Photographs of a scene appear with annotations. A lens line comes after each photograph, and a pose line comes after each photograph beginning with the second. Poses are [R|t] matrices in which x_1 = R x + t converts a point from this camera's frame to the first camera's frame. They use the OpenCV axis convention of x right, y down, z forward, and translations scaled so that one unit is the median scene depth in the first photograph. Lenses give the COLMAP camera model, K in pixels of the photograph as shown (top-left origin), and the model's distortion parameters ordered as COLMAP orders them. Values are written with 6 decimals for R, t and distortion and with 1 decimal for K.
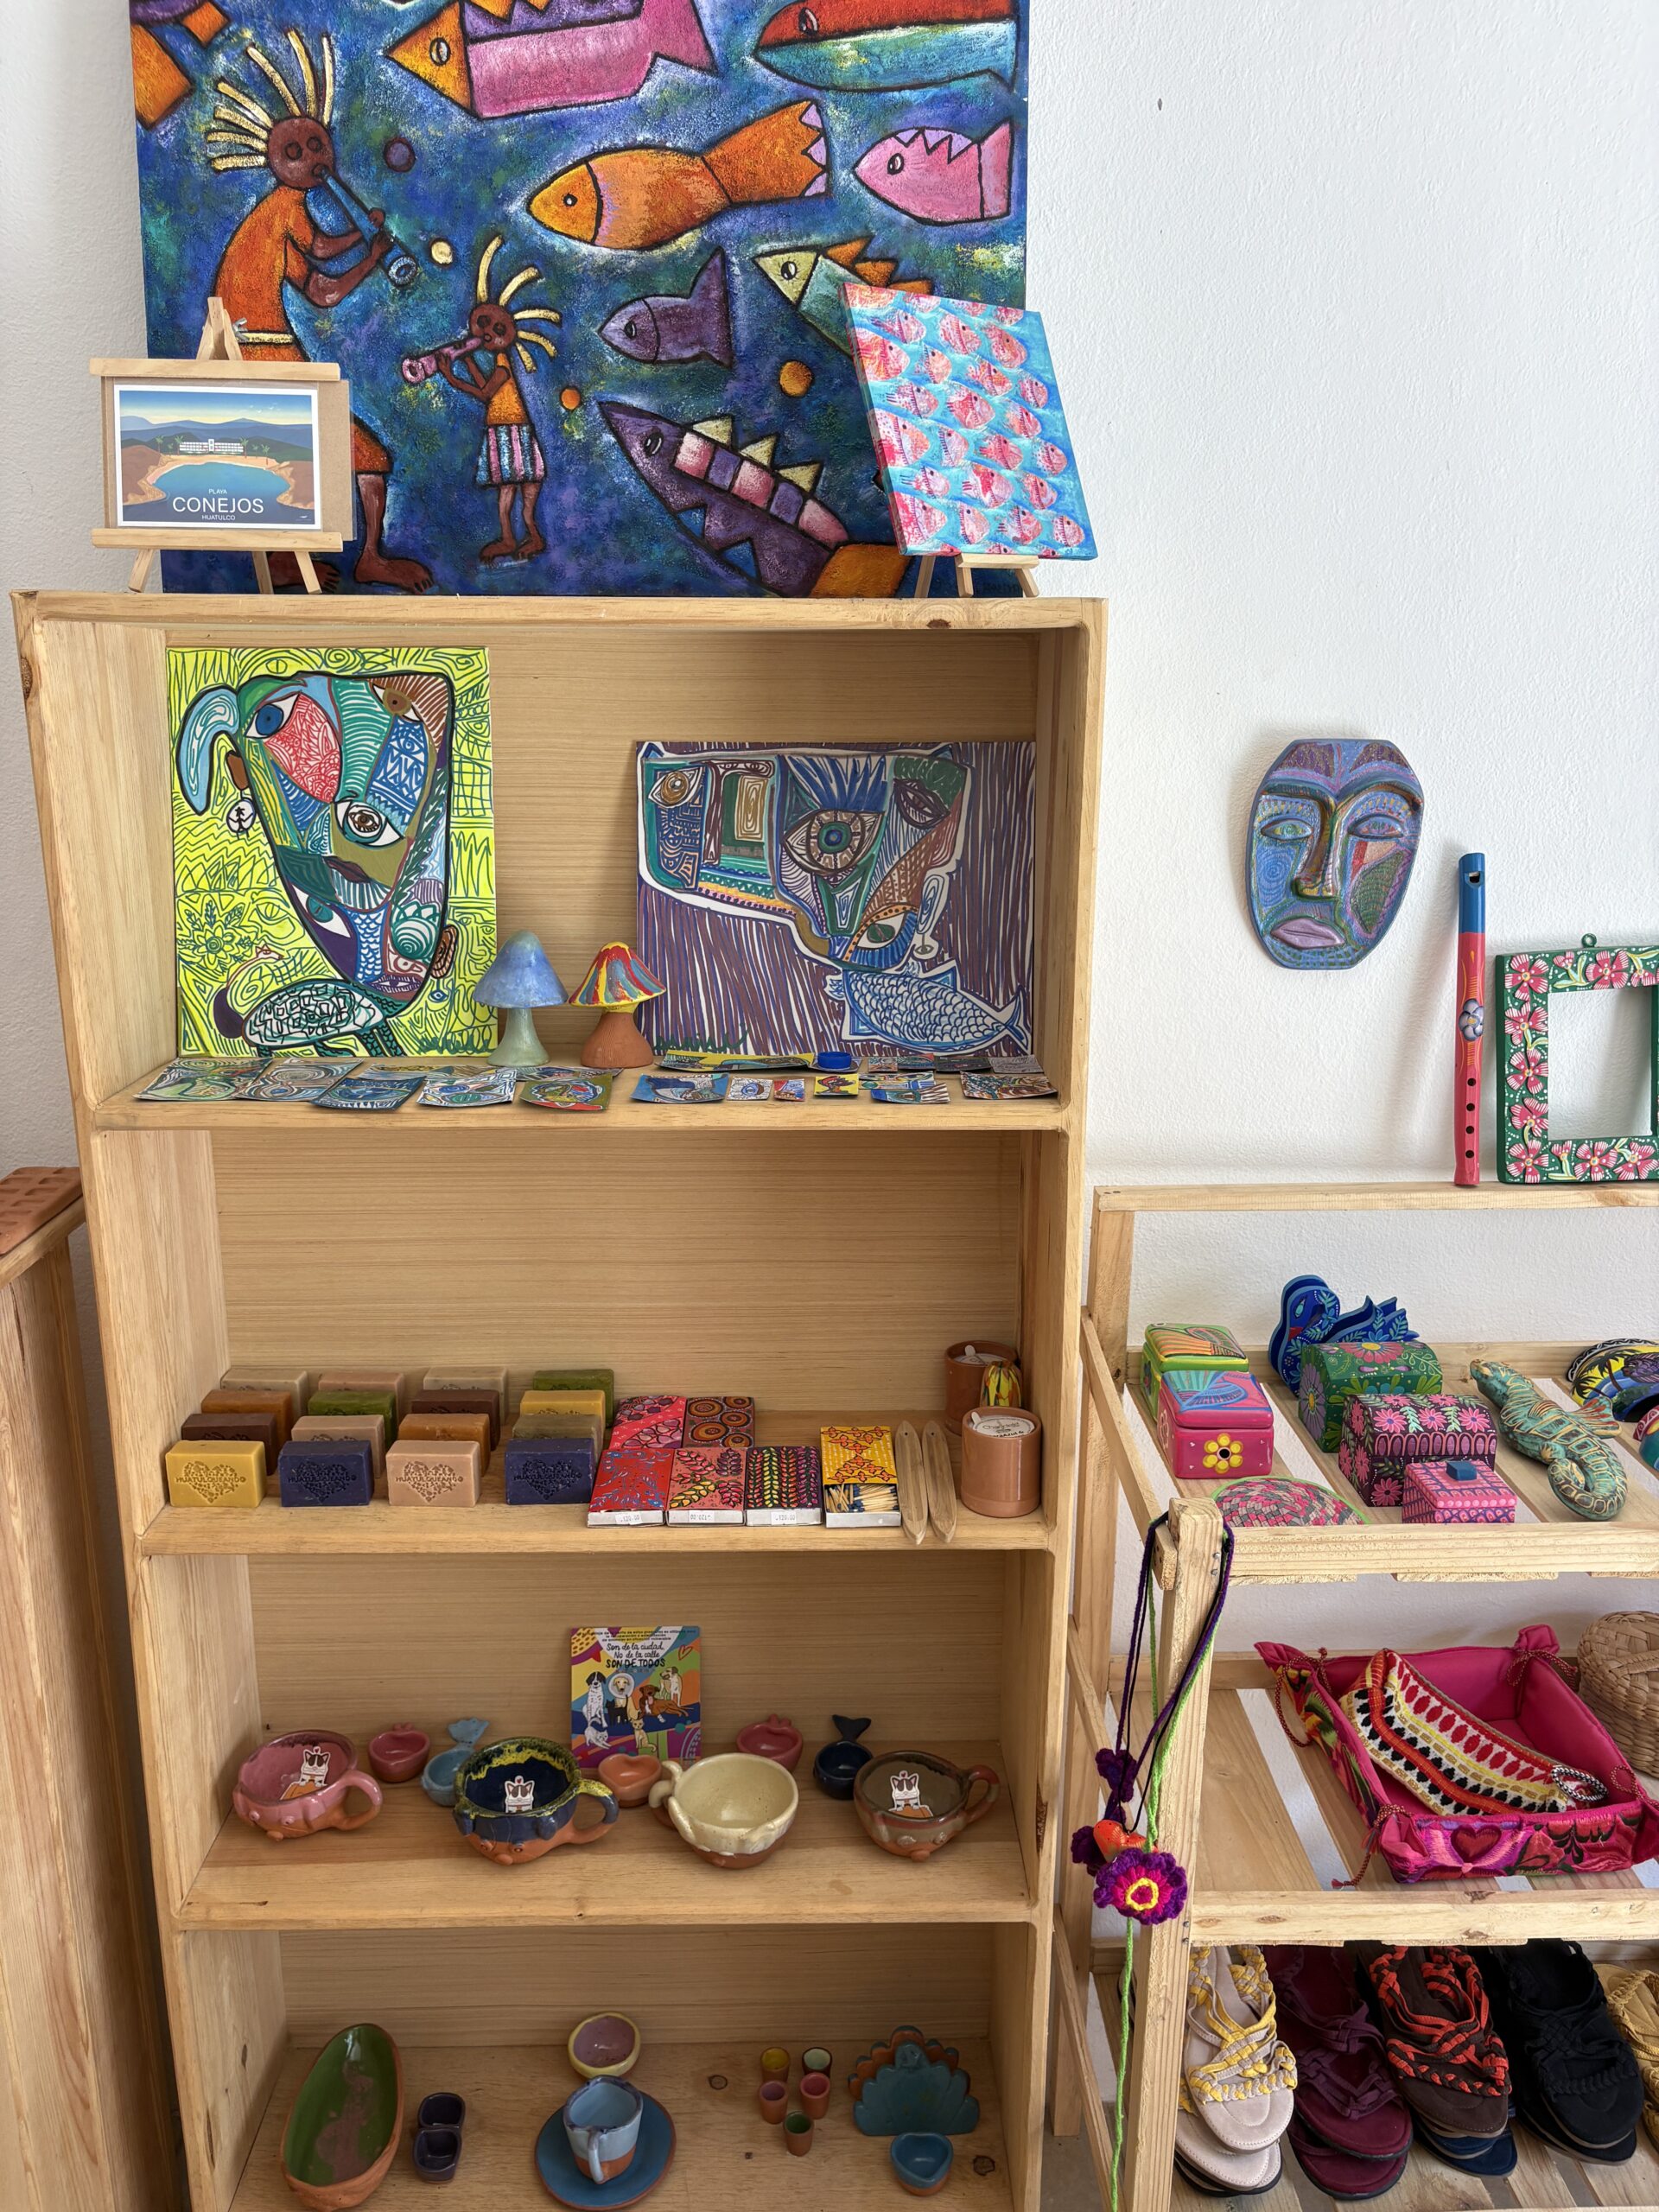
lens RADIAL K [[1676.1, 0, 825.8], [0, 1676.1, 1111.0], [0, 0, 1]] dist [0.044827, -0.050331]
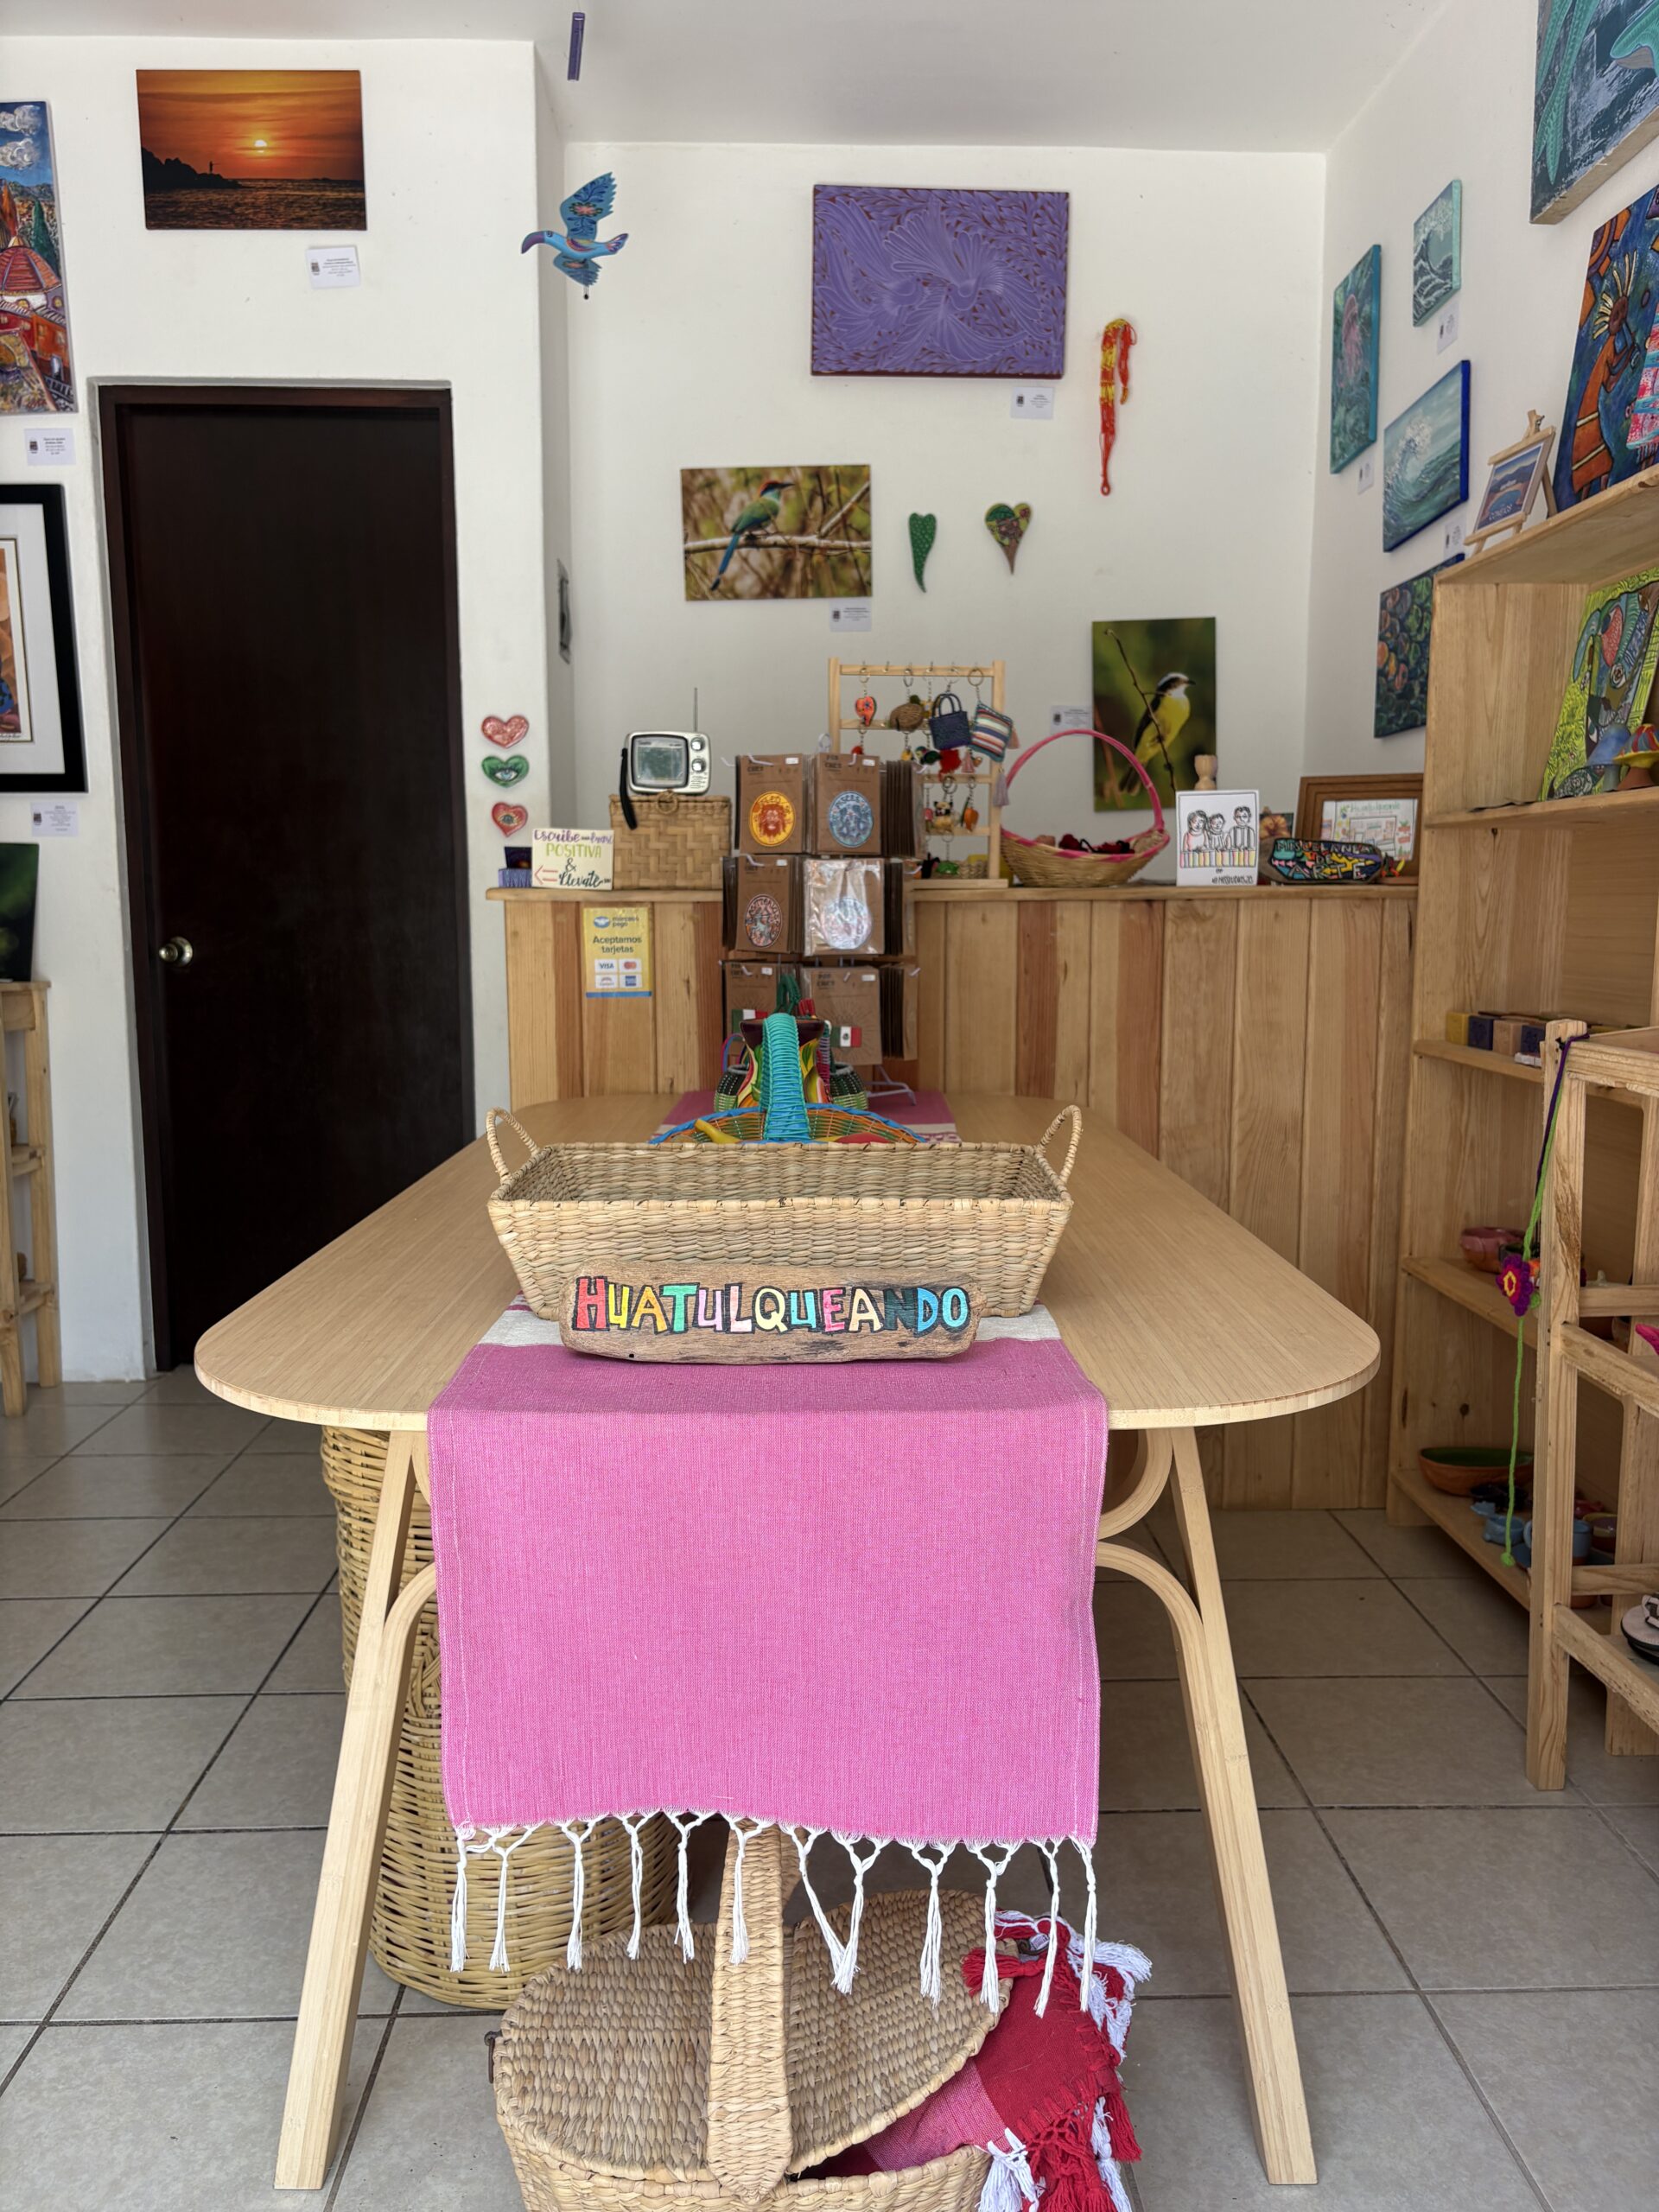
lens RADIAL K [[1676.1, 0, 831.5], [0, 1676.1, 1123.0], [0, 0, 1]] dist [0.044827, -0.050331]
pose [[0.011702, 0.130097, -0.991432, 1.502020], [-0.255302, 0.959027, 0.122832, 0.263850], [0.966790, 0.251677, 0.044437, 0.258969]]
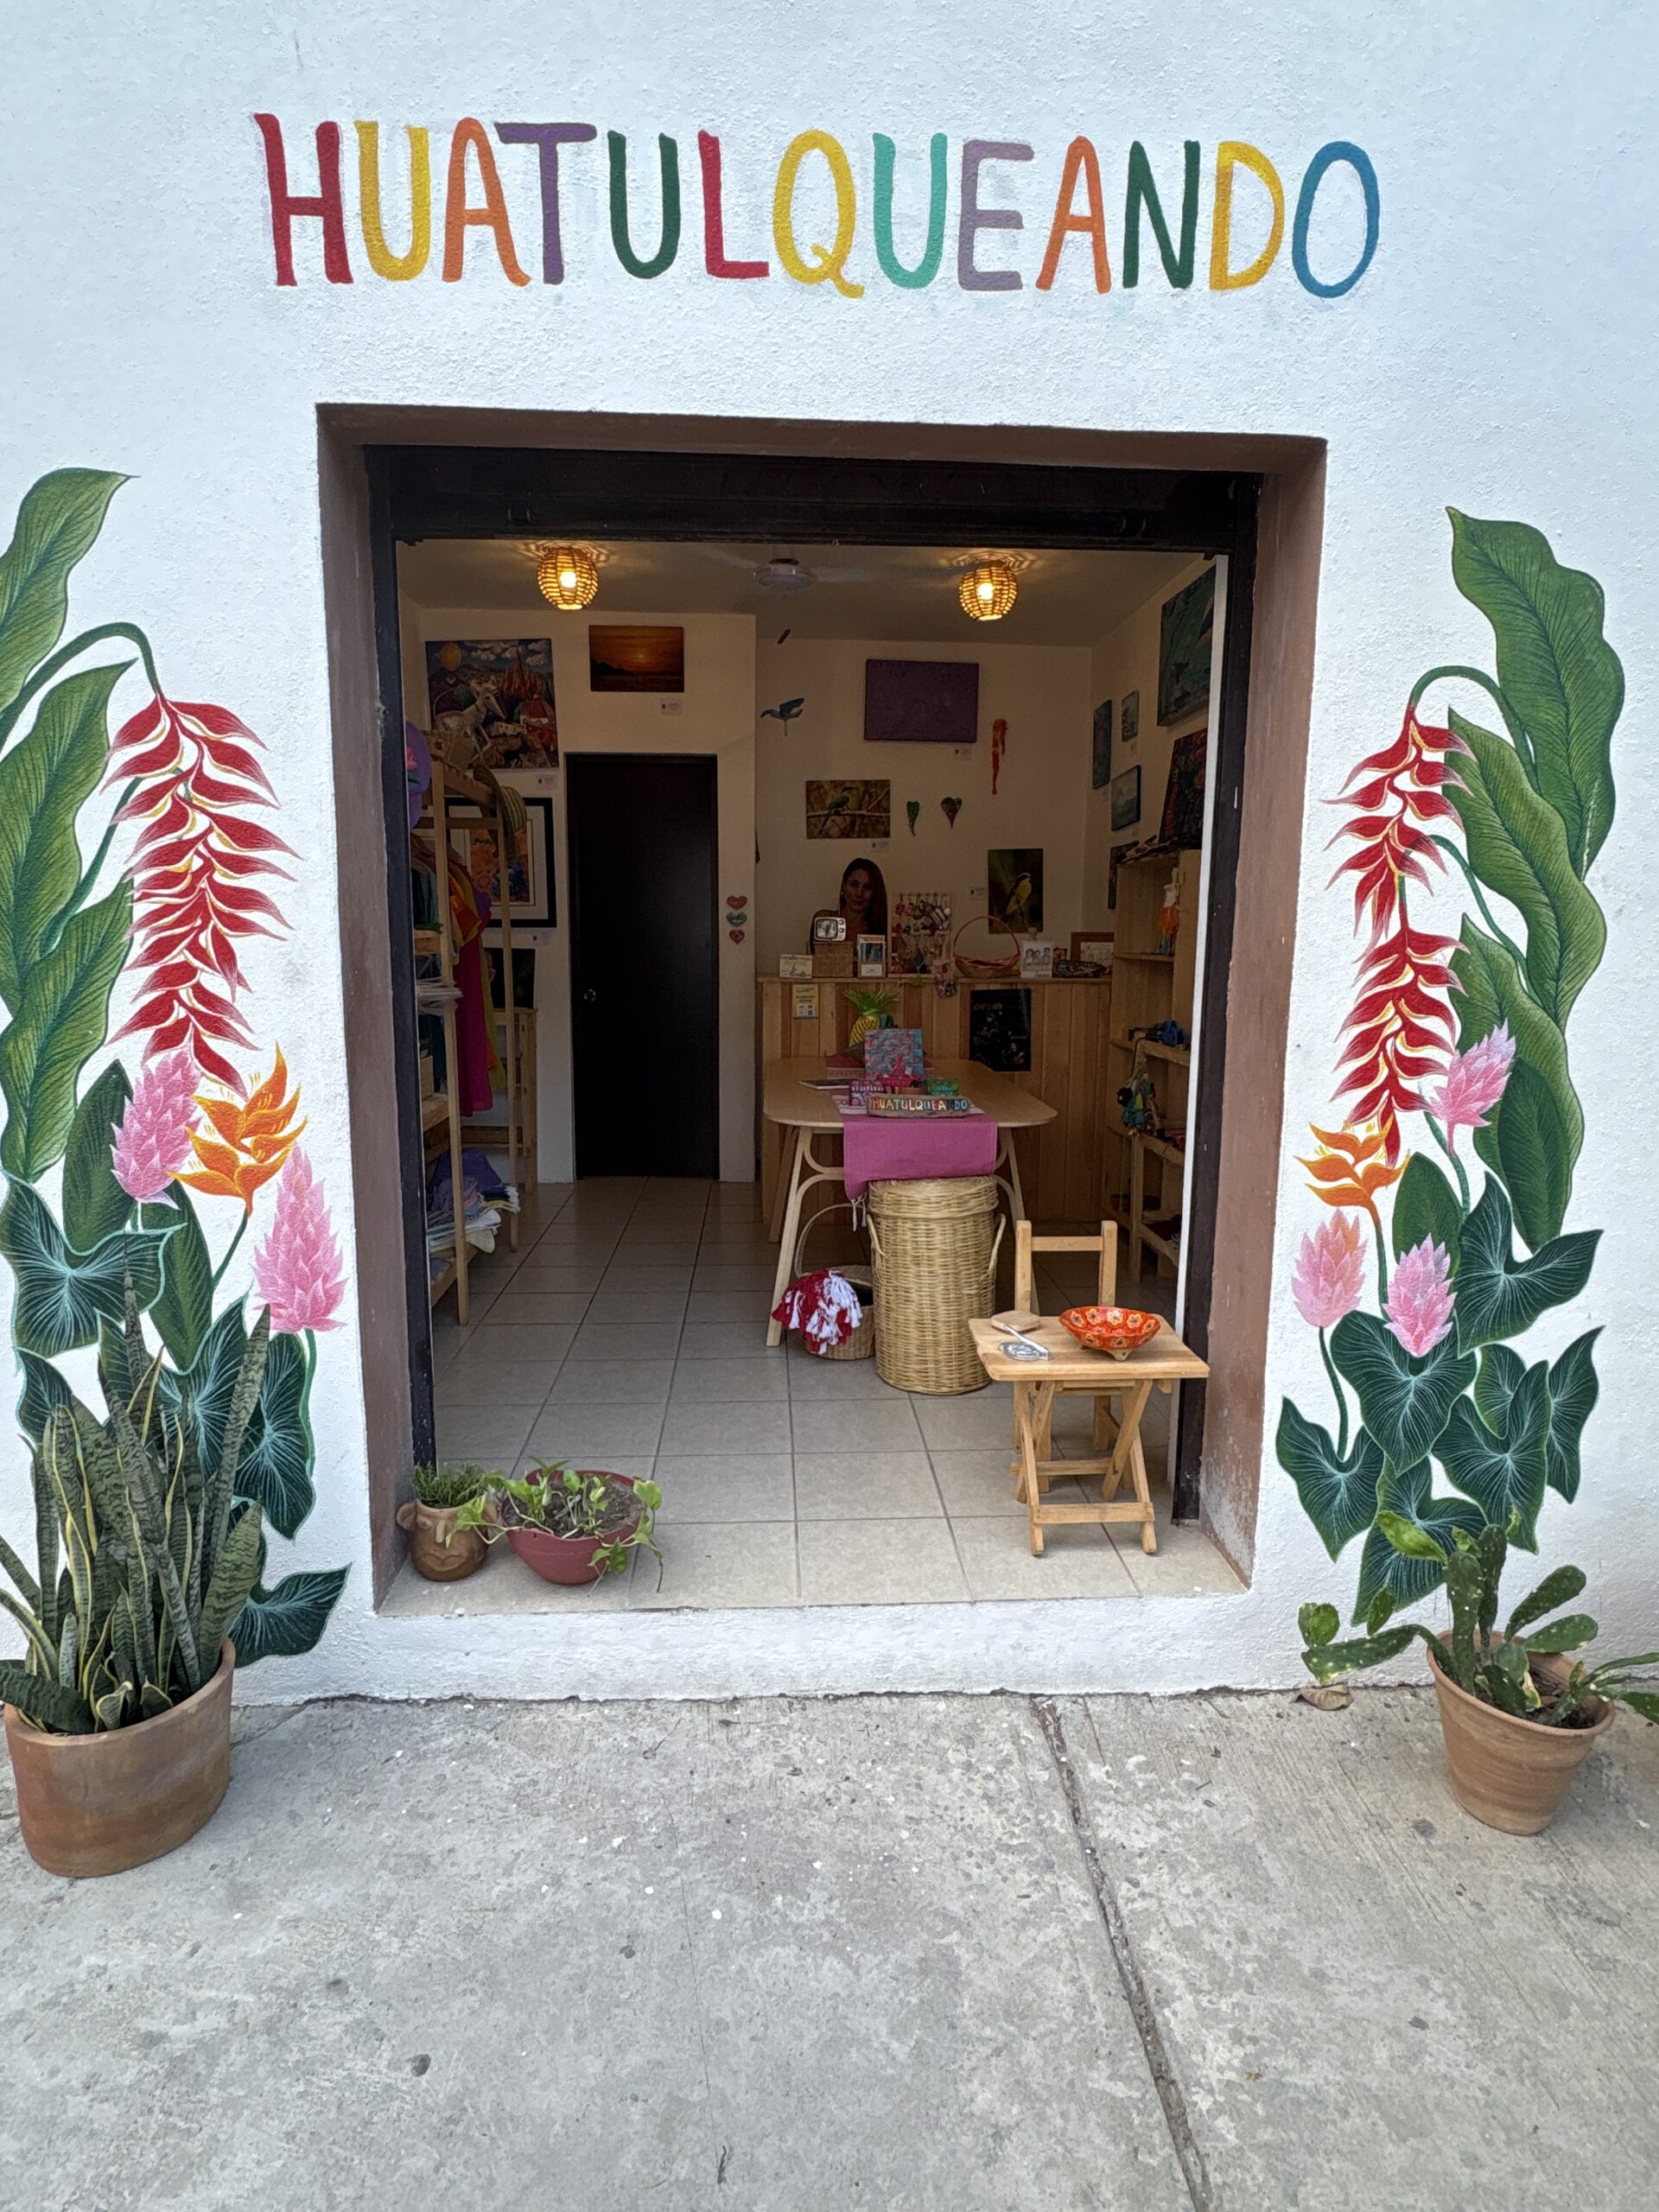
lens RADIAL K [[1176.0, 0, 832.8], [0, 1176.0, 1105.9], [0, 0, 1]] dist [0.011688, -0.006451]
pose [[0.038079, 0.141980, -0.989137, 3.050652], [-0.263807, 0.956166, 0.127091, 0.206175], [0.963824, 0.256102, 0.073865, -0.041322]]
